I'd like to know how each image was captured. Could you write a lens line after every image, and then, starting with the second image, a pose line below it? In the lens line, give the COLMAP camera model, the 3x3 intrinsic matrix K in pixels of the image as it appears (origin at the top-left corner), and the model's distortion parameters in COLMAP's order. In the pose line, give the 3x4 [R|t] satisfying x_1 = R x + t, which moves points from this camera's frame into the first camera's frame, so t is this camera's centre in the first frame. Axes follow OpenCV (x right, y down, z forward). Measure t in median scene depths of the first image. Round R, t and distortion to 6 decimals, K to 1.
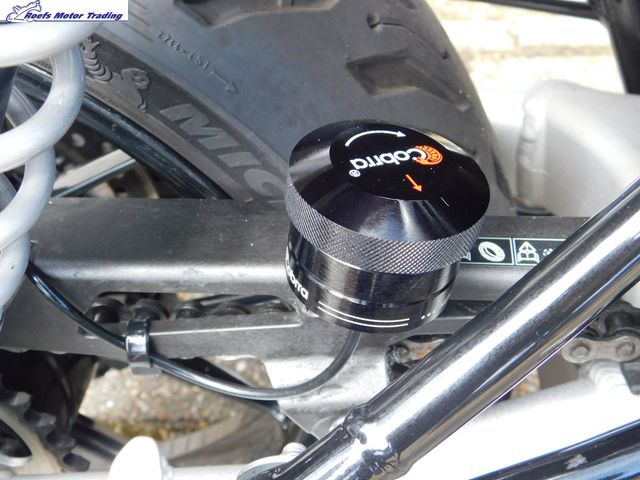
lens RADIAL K [[846.1, 0, 319.5], [0, 846.1, 238.2], [0, 0, 1]] dist [0.013376, 0.000000]
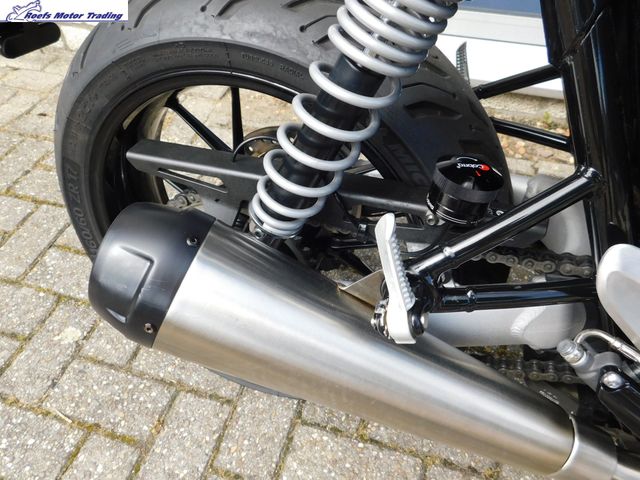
lens RADIAL K [[470.7, 0, 324.5], [0, 470.7, 240.3], [0, 0, 1]] dist [-0.010691, 0.006039]
pose [[0.964337, 0.192689, -0.181453, -0.049294], [-0.203357, 0.978205, -0.041970, 0.264135], [0.169411, 0.077373, 0.982504, -0.539243]]
